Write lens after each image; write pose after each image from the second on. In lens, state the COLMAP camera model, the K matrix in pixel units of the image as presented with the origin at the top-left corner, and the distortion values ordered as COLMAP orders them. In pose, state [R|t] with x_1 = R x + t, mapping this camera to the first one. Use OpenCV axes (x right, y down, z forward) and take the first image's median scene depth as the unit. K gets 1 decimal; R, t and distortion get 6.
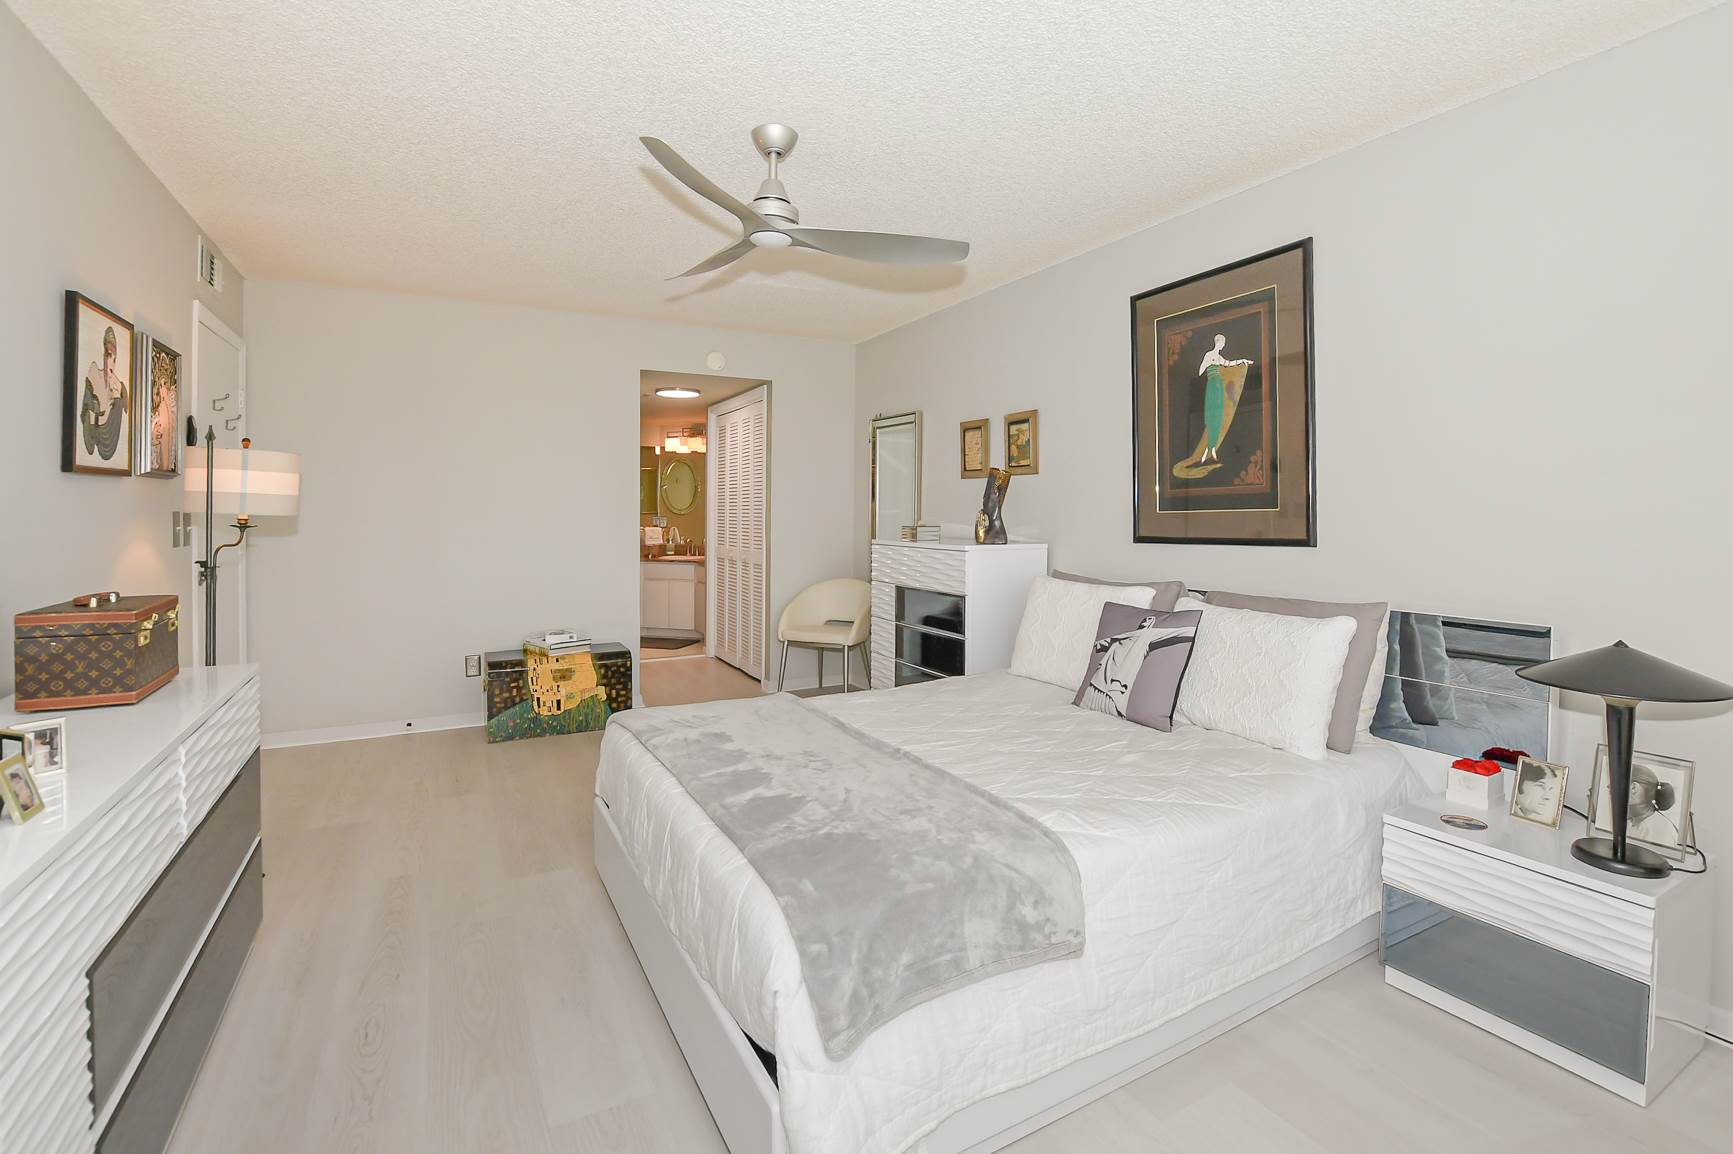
lens RADIAL K [[778.7, 0, 870.2], [0, 778.7, 514.3], [0, 0, 1]] dist [-0.032018, 0.002746]
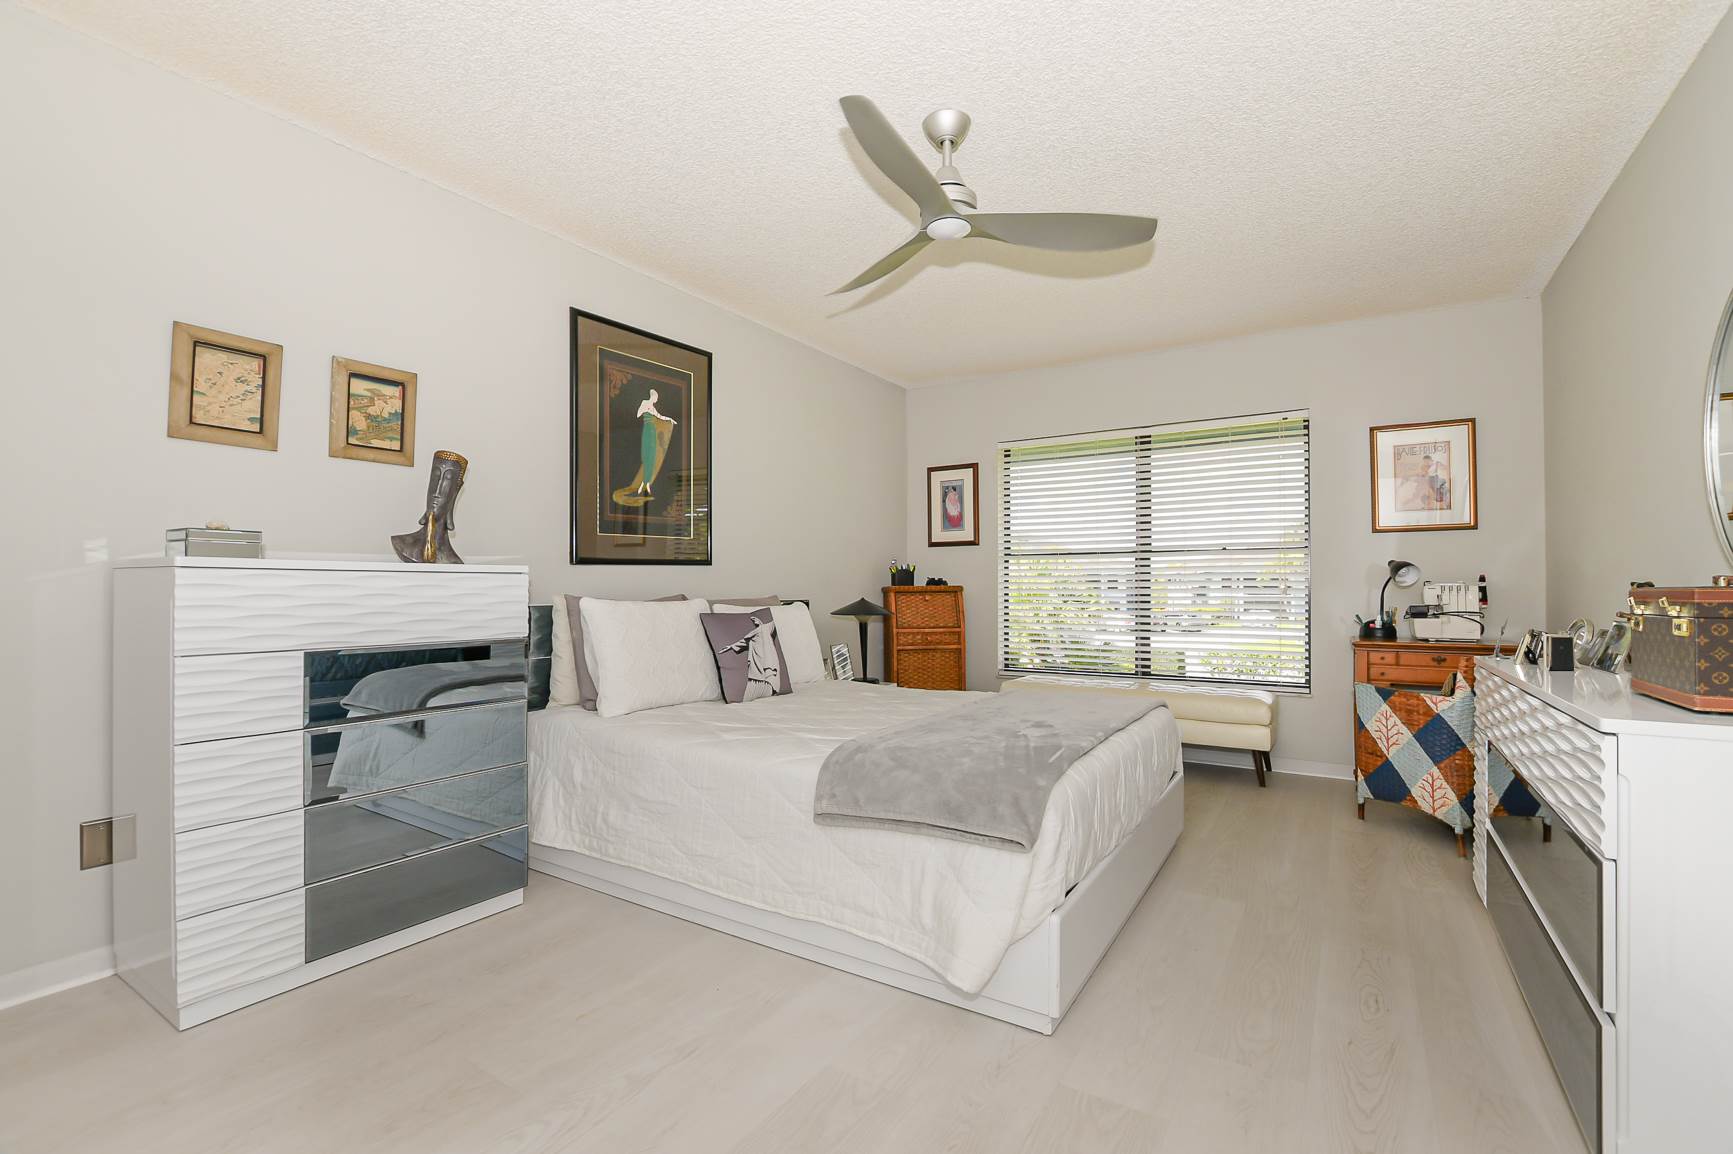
lens RADIAL K [[778.7, 0, 865.2], [0, 778.7, 573.4], [0, 0, 1]] dist [-0.032018, 0.002746]
pose [[-0.476787, 0.010757, 0.878953, -0.741958], [-0.001060, 0.999917, -0.012813, 0.065958], [-0.879018, -0.007041, -0.476736, 1.253460]]
